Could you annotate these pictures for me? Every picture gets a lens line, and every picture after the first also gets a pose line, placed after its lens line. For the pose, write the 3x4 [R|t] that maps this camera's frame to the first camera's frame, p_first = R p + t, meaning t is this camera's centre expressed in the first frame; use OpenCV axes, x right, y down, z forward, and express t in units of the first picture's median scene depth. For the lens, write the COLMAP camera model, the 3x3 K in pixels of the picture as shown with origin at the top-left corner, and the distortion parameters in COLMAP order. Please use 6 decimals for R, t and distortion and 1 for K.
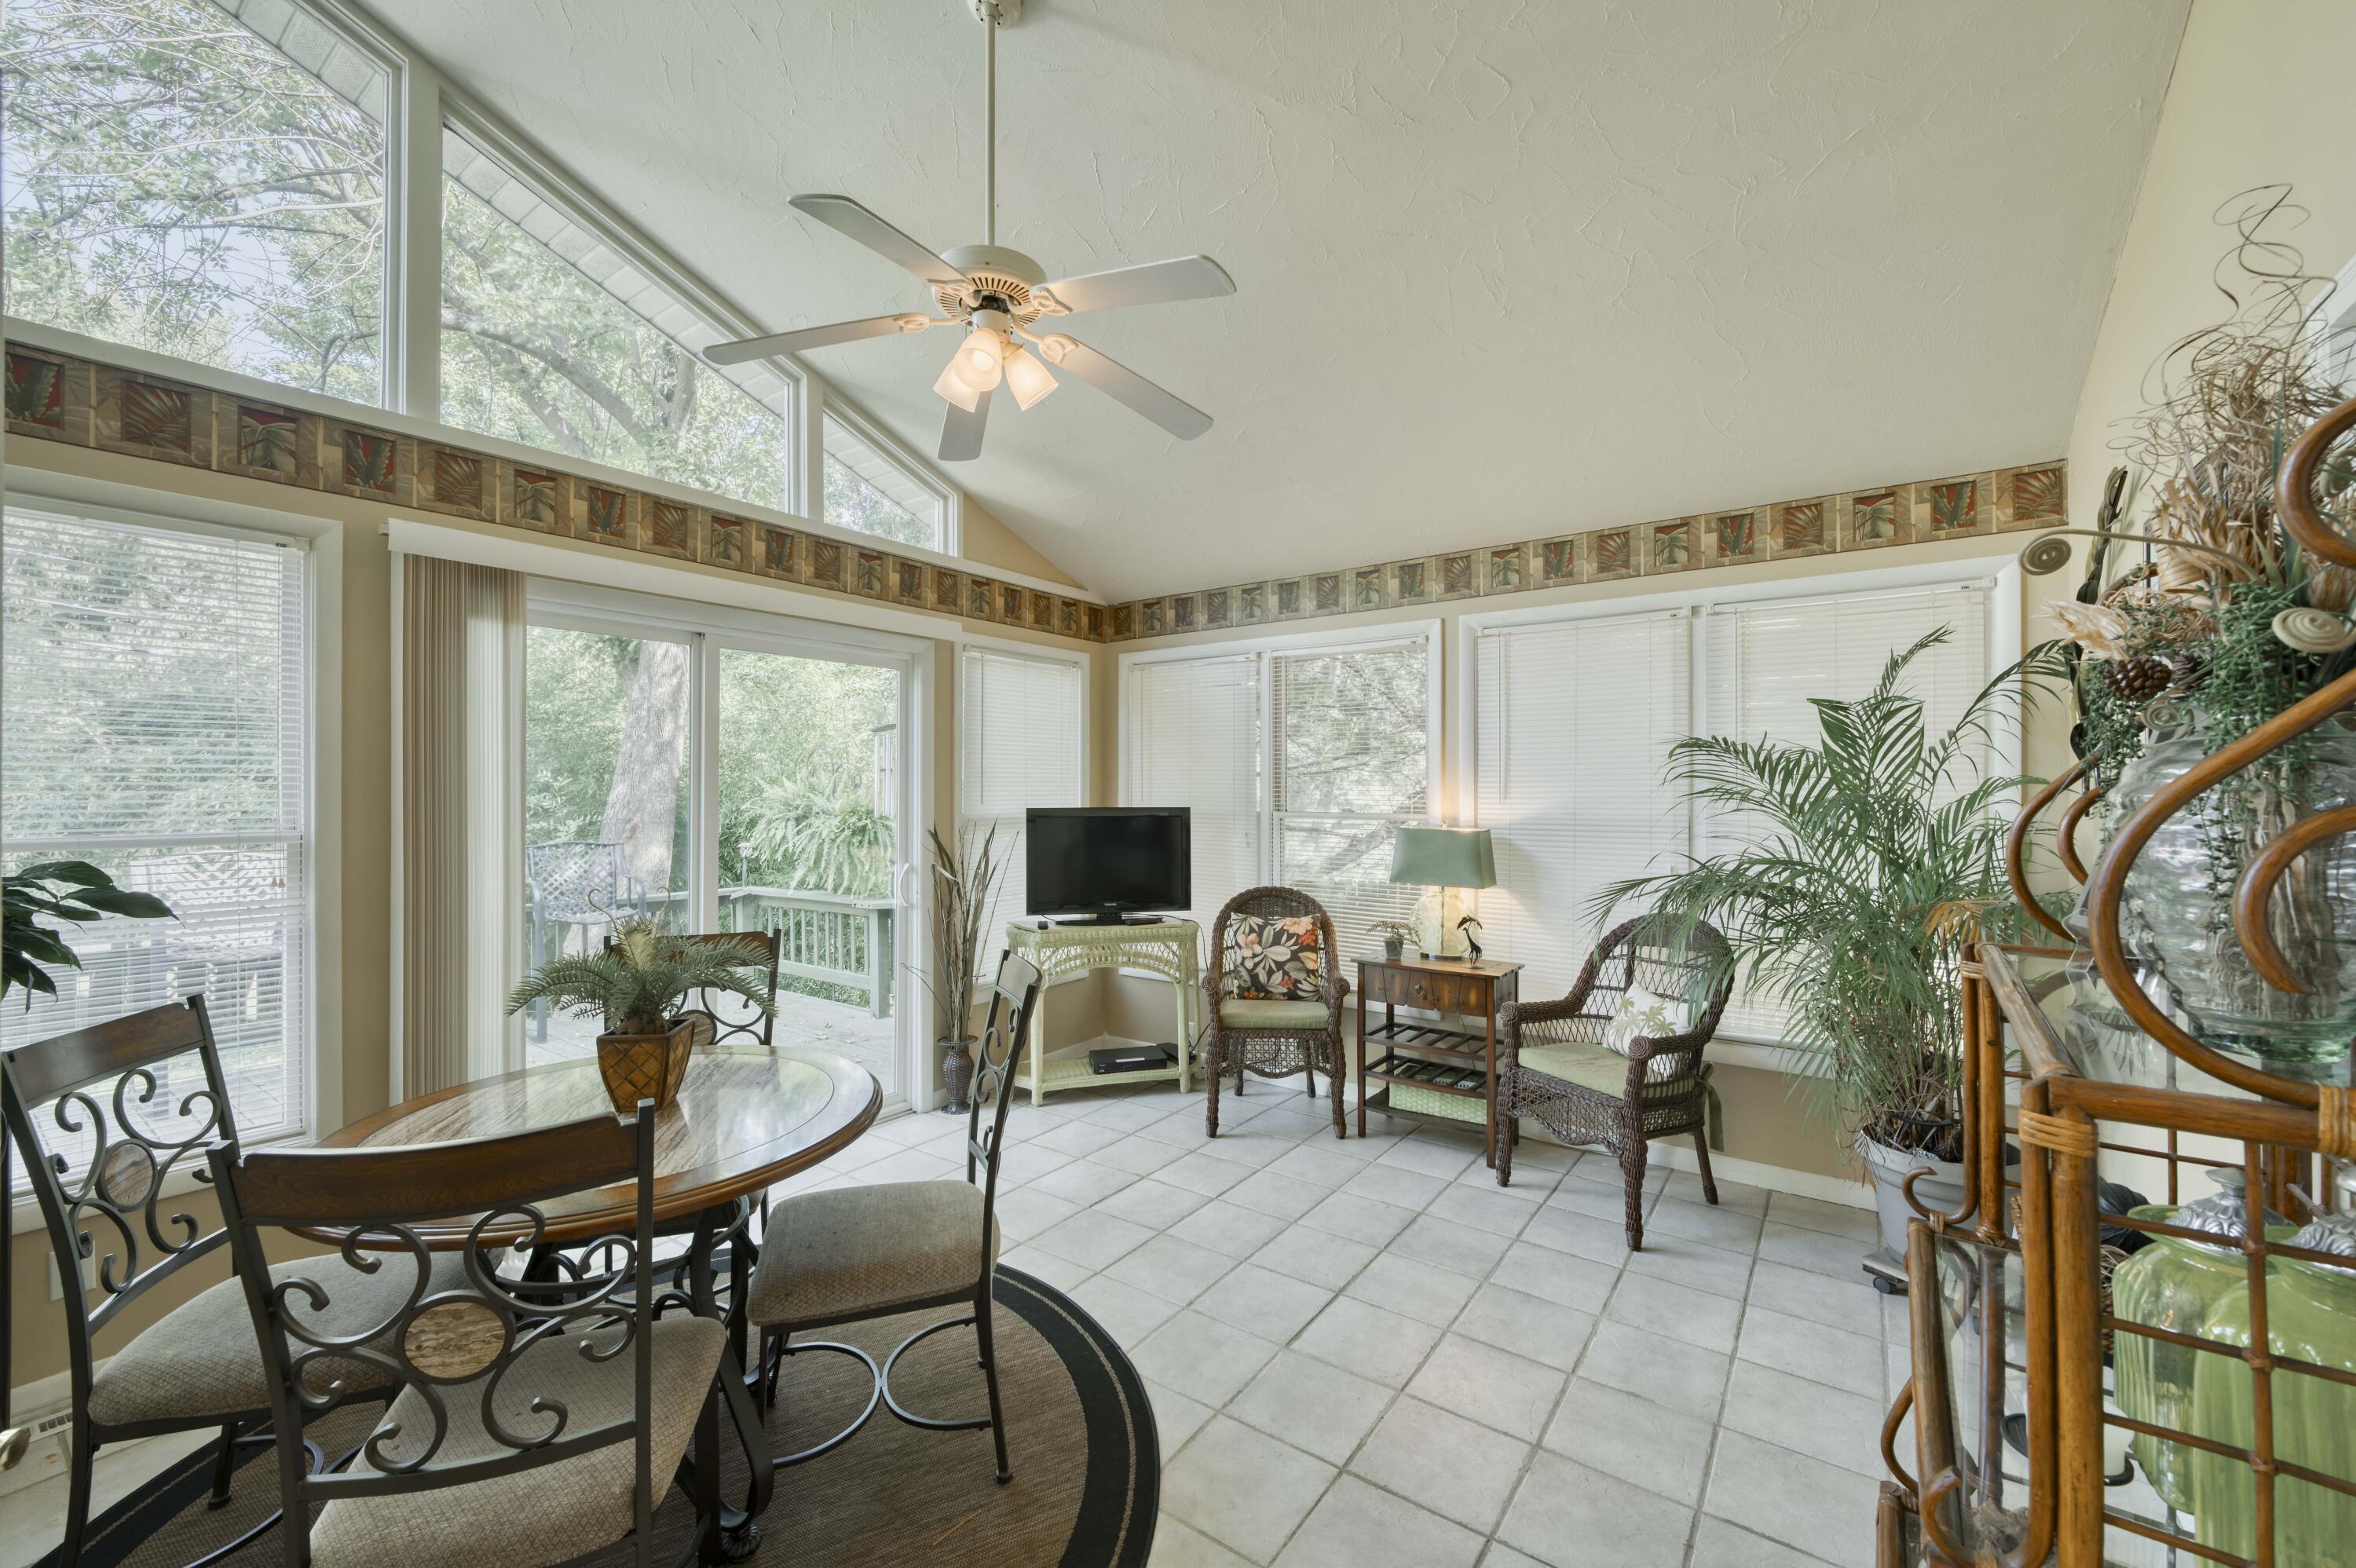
lens RADIAL K [[928.0, 0, 1178.0], [0, 928.0, 784.0], [0, 0, 1]] dist [-0.001797, -0.000641]
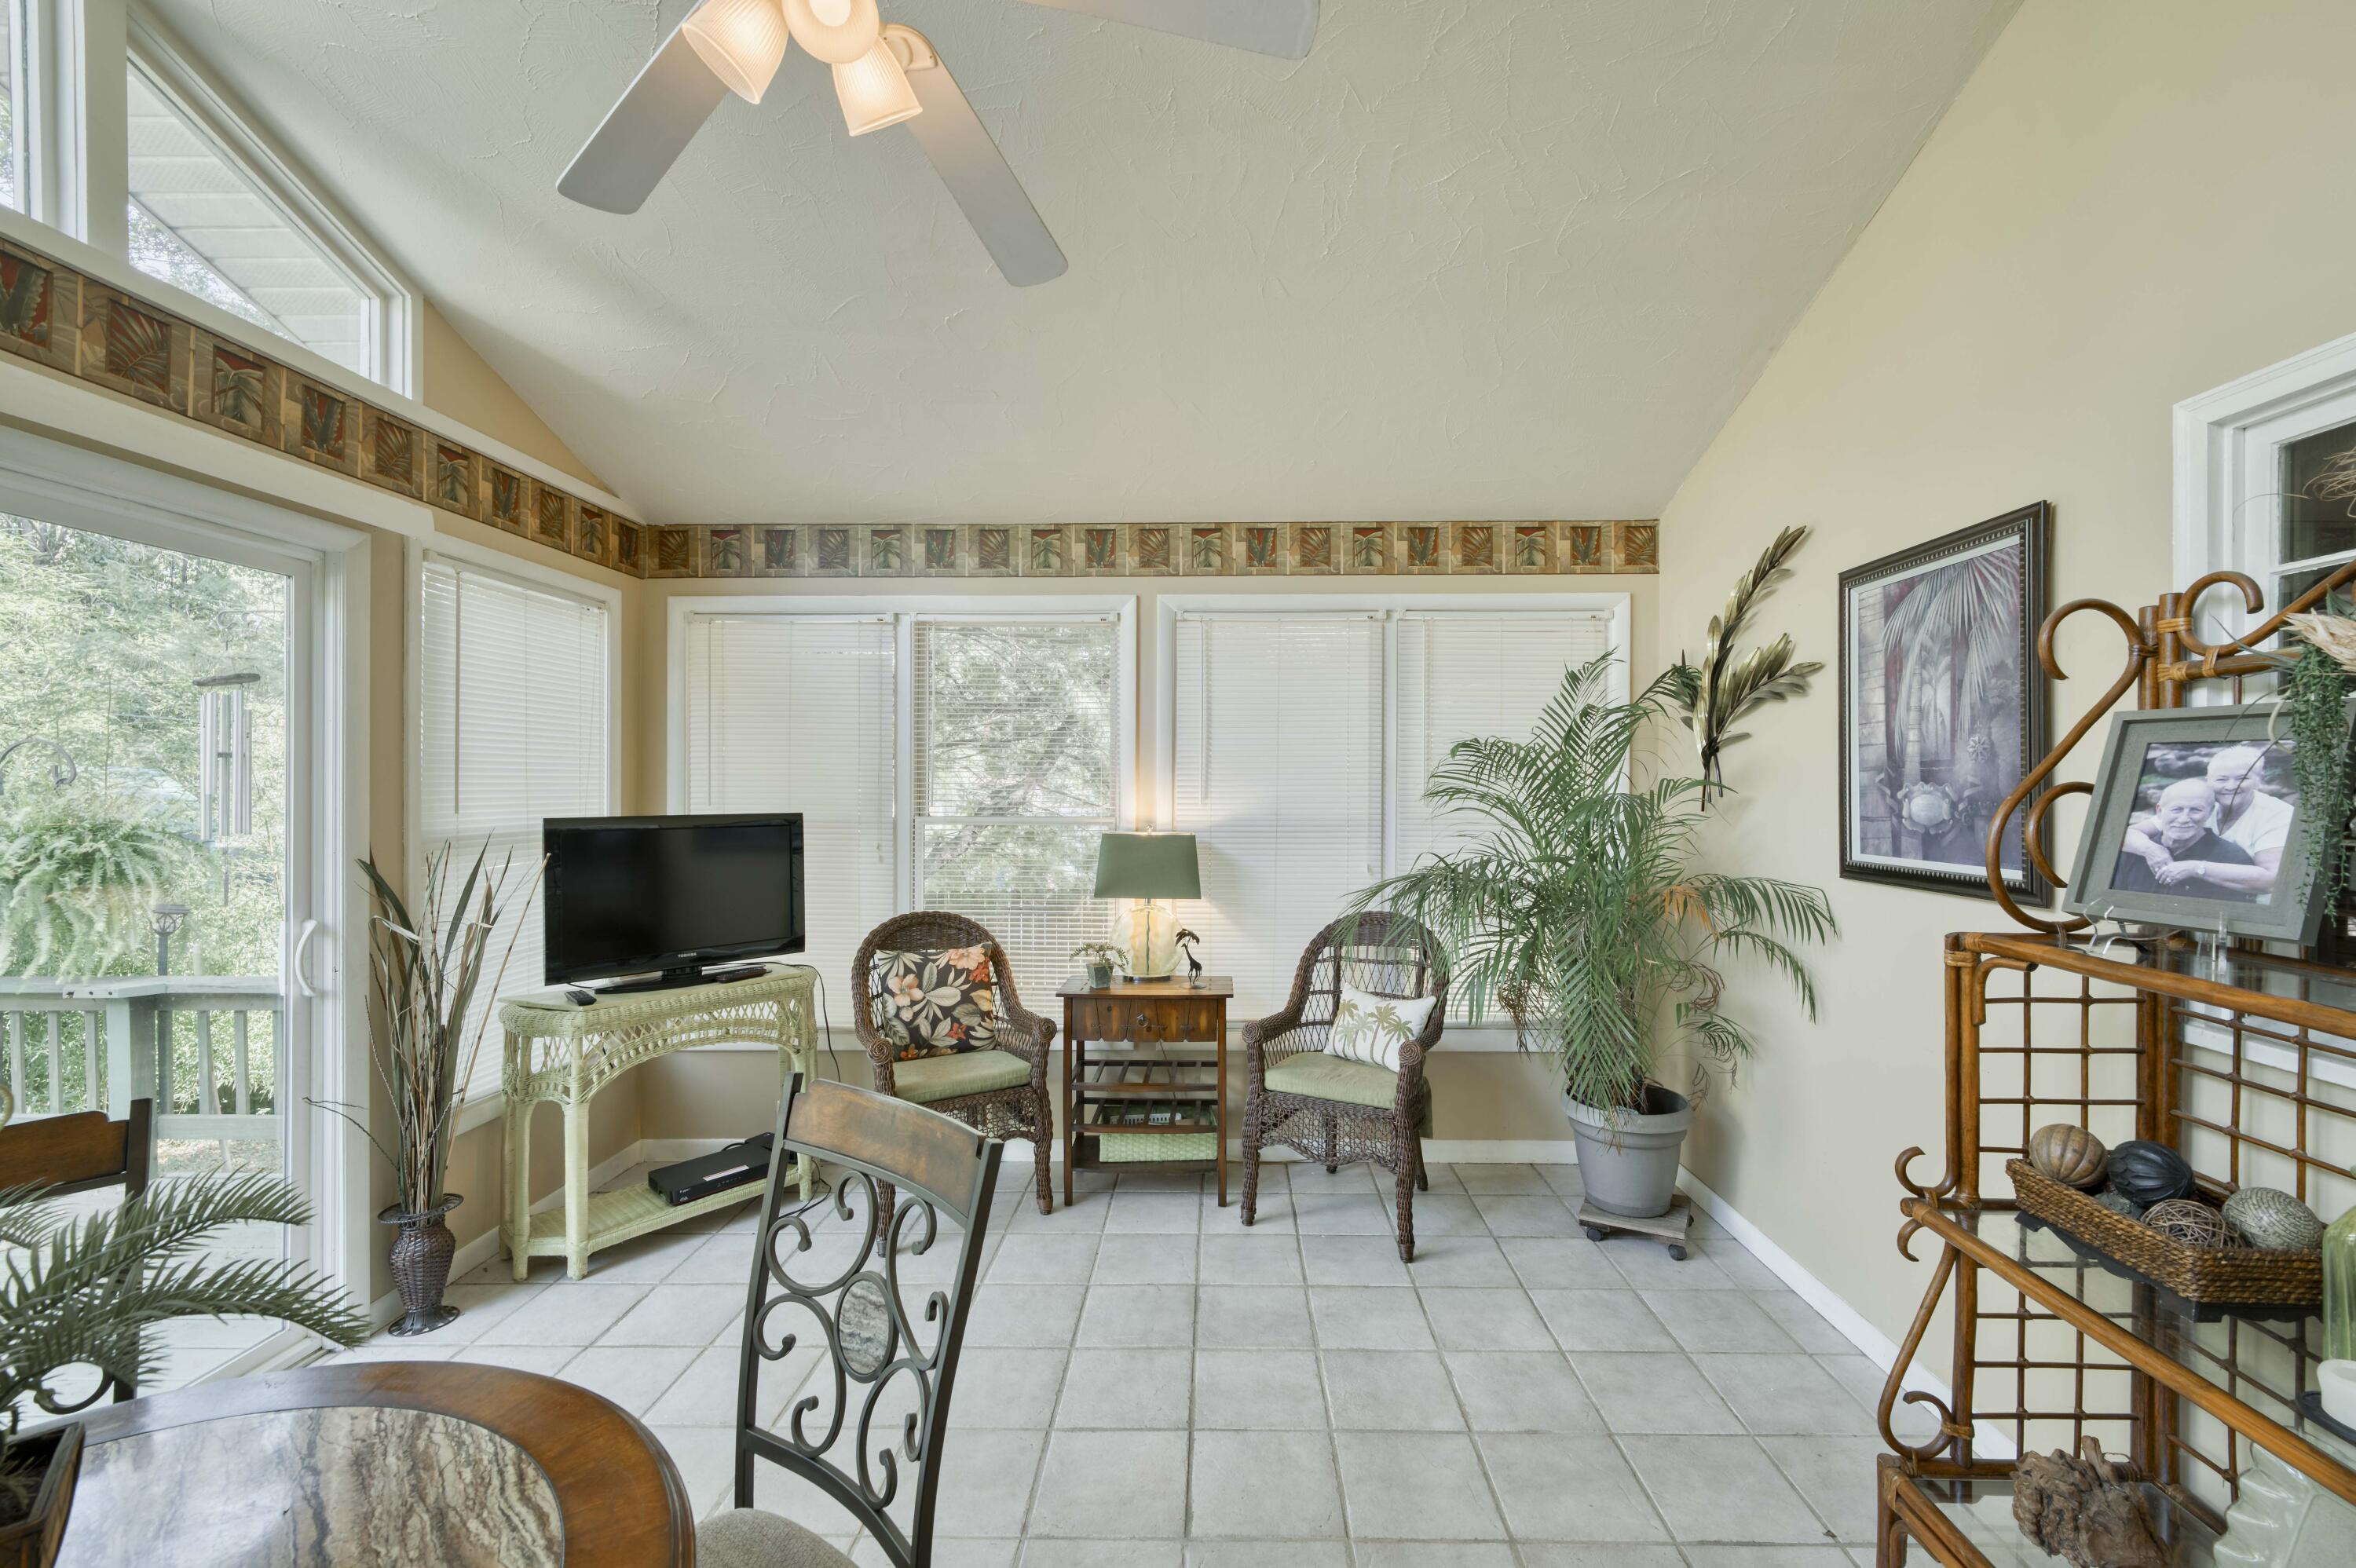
lens RADIAL K [[953.7, 0, 1204.1], [0, 953.7, 787.8], [0, 0, 1]] dist [0.000899, -0.000038]
pose [[0.819110, -0.000420, 0.573636, -0.176979], [-0.003745, 0.999975, 0.006080, -0.000939], [-0.573624, -0.007128, 0.819088, 0.208622]]
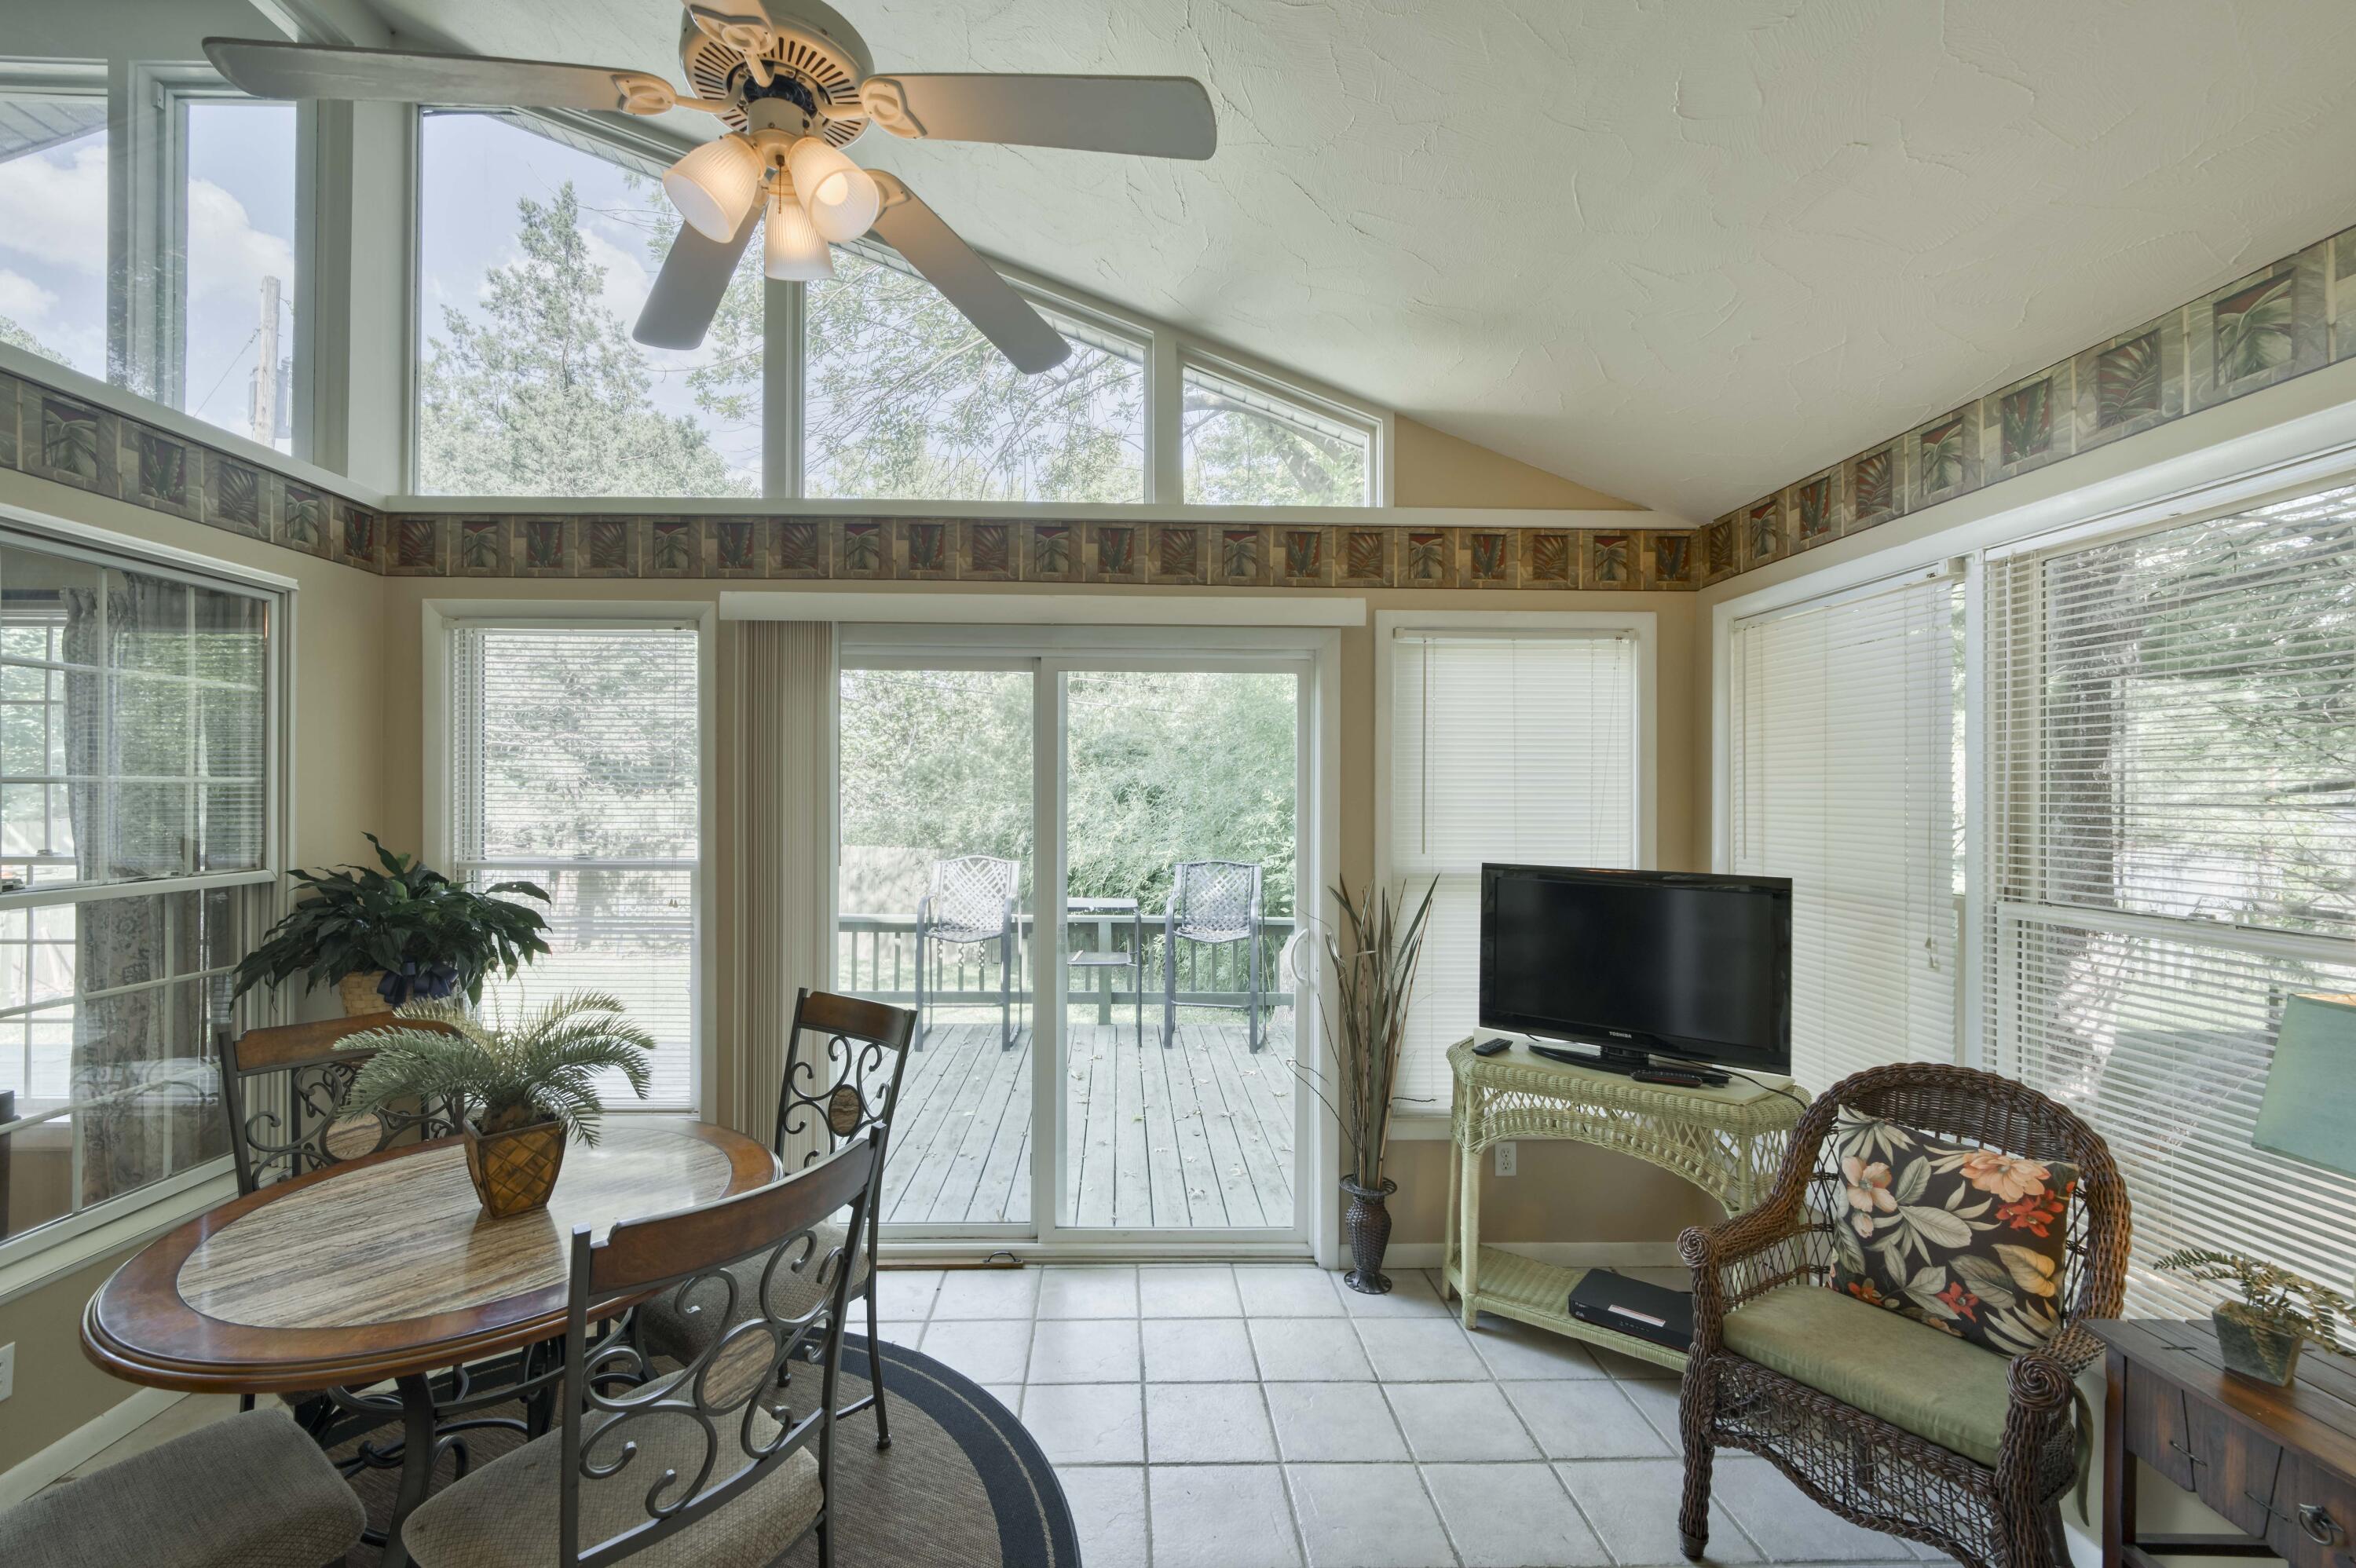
lens RADIAL K [[957.6, 0, 1134.8], [0, 957.6, 790.1], [0, 0, 1]] dist [-0.002387, -0.000702]
pose [[0.603803, -0.000098, -0.797134, 0.240711], [-0.003667, 0.999989, -0.002900, -0.024128], [0.797125, 0.004674, 0.603796, 0.414026]]
